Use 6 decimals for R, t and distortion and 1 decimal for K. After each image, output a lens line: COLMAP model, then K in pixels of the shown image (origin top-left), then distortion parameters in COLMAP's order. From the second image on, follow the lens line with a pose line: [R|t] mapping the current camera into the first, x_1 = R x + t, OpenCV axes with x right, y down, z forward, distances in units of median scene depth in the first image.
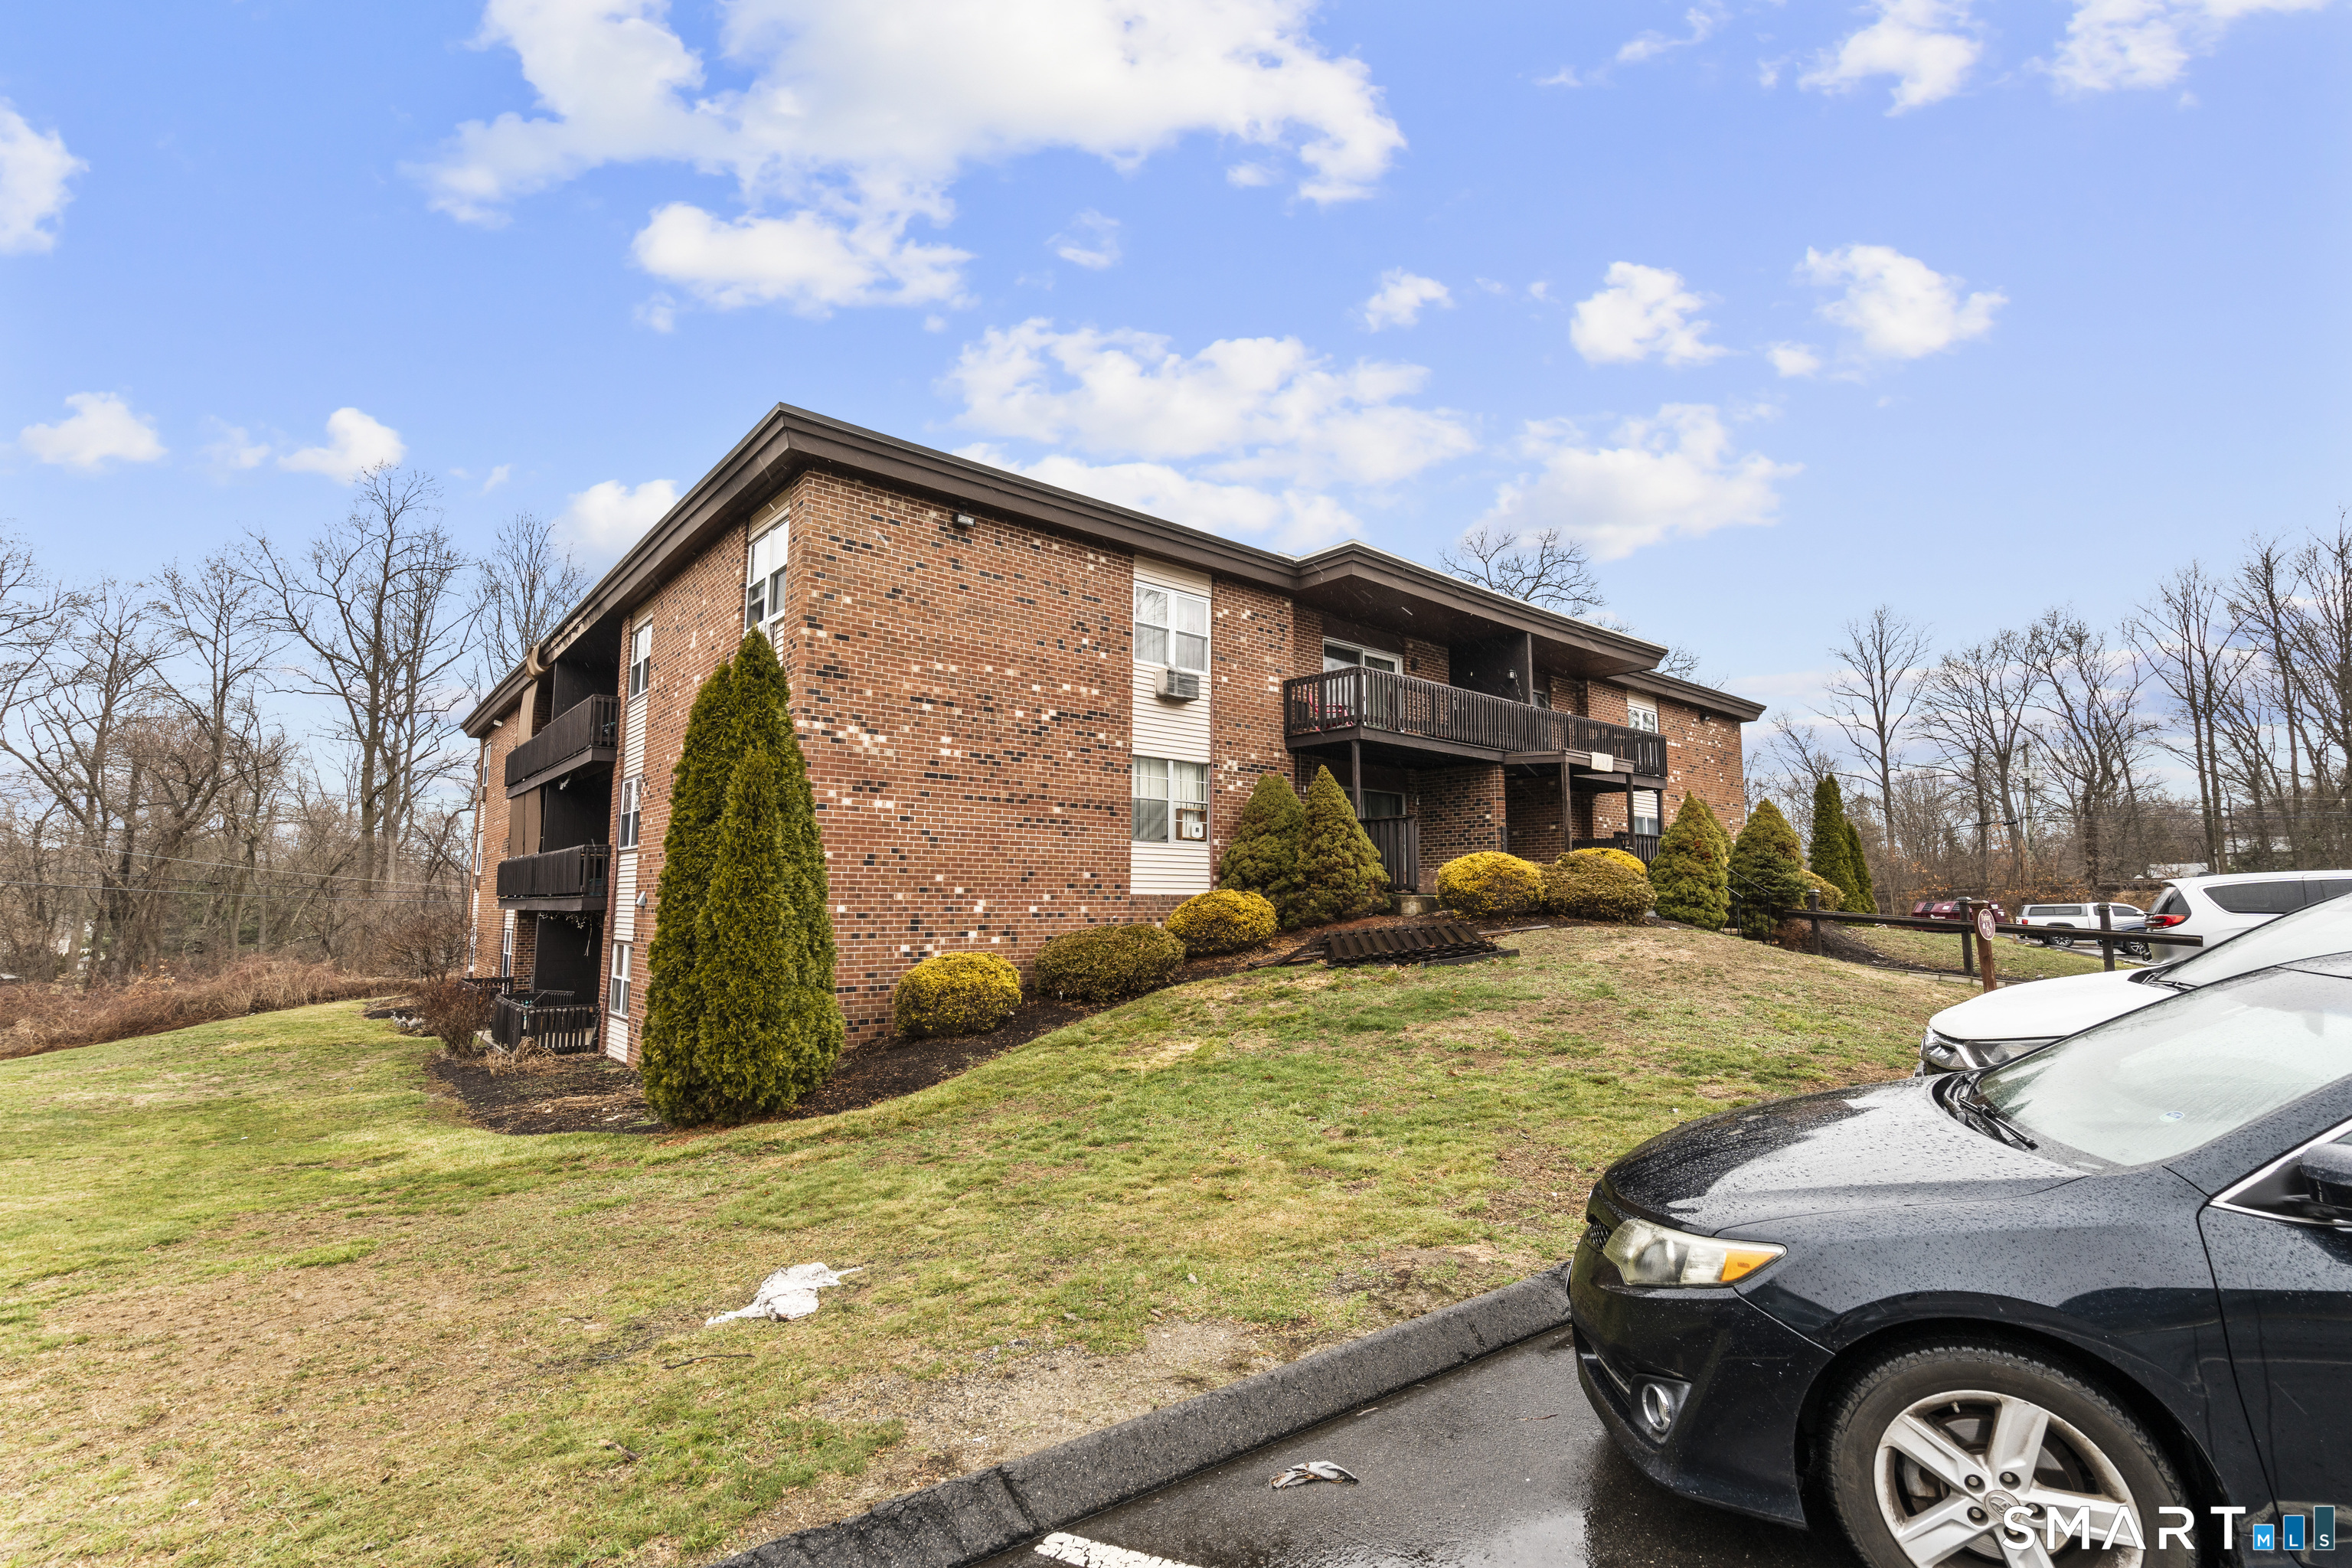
lens RADIAL K [[1062.1, 0, 1177.5], [0, 1062.1, 784.0], [0, 0, 1]] dist [-0.007975, 0.003307]
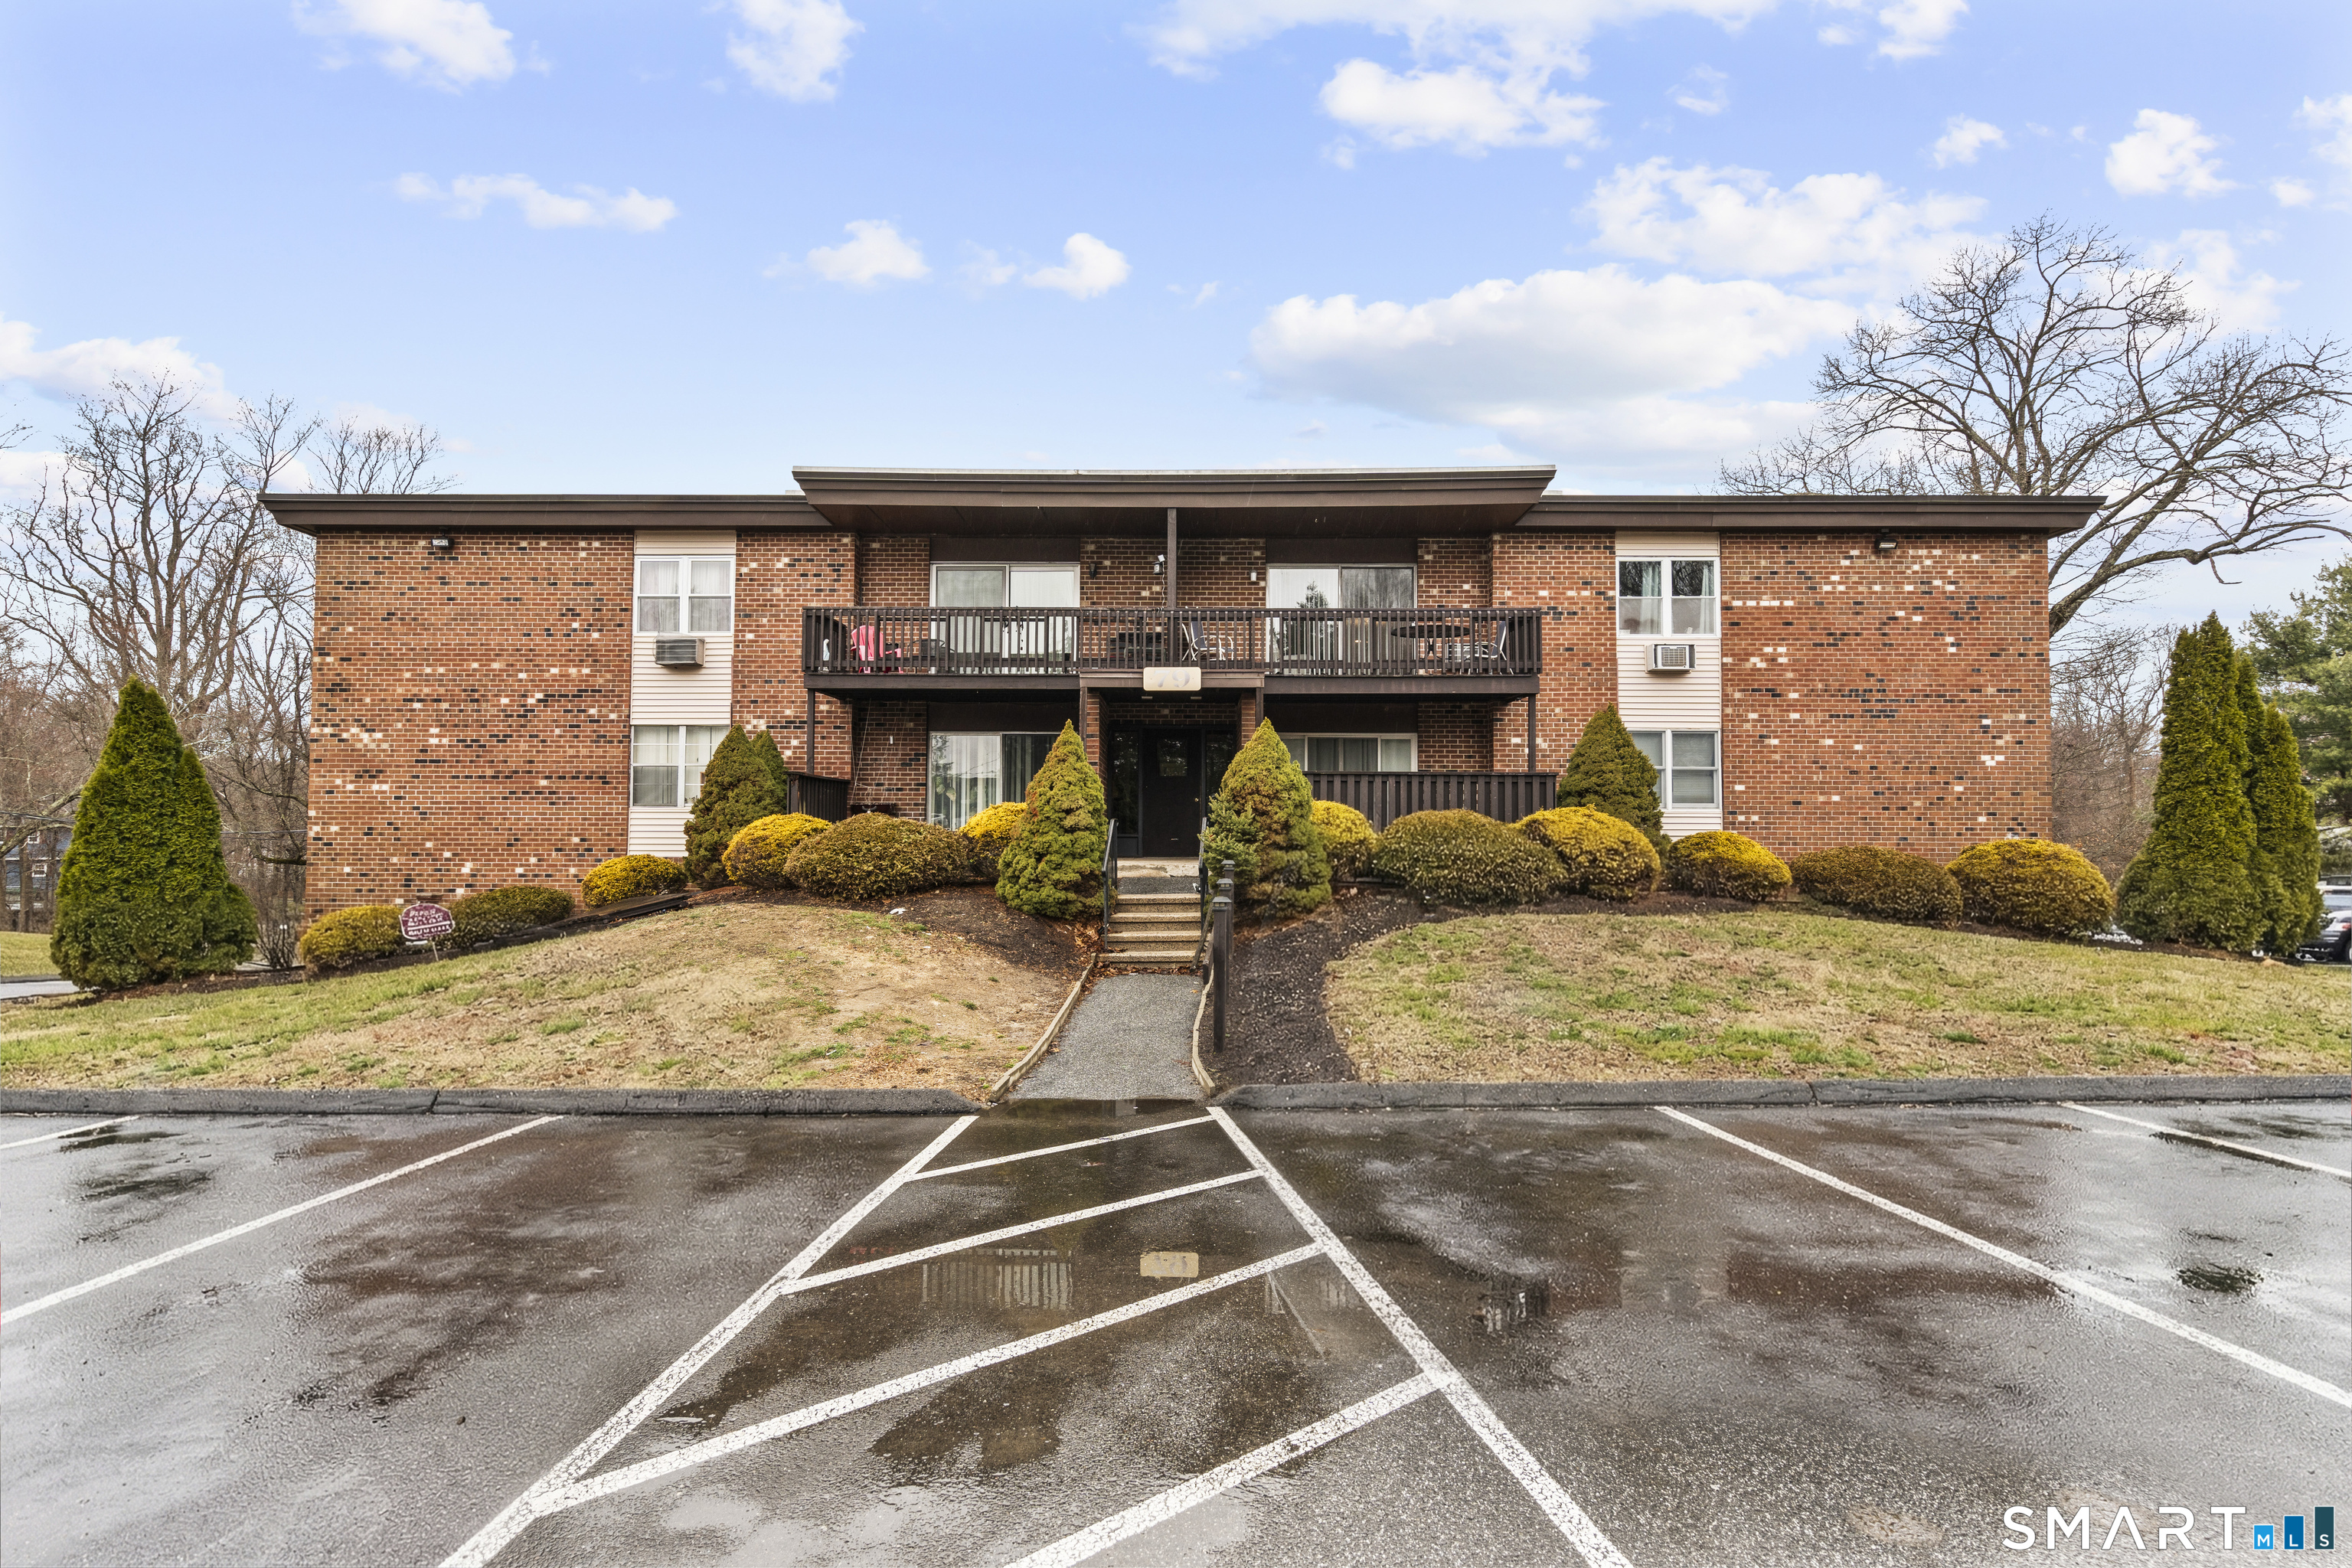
lens RADIAL K [[1201.7, 0, 1177.1], [0, 1201.7, 788.8], [0, 0, 1]] dist [0.006041, 0.000603]
pose [[0.750702, -0.026469, -0.660111, 1.239994], [0.073314, 0.996363, 0.043424, 0.025209], [0.656560, -0.080993, 0.749912, 0.489179]]
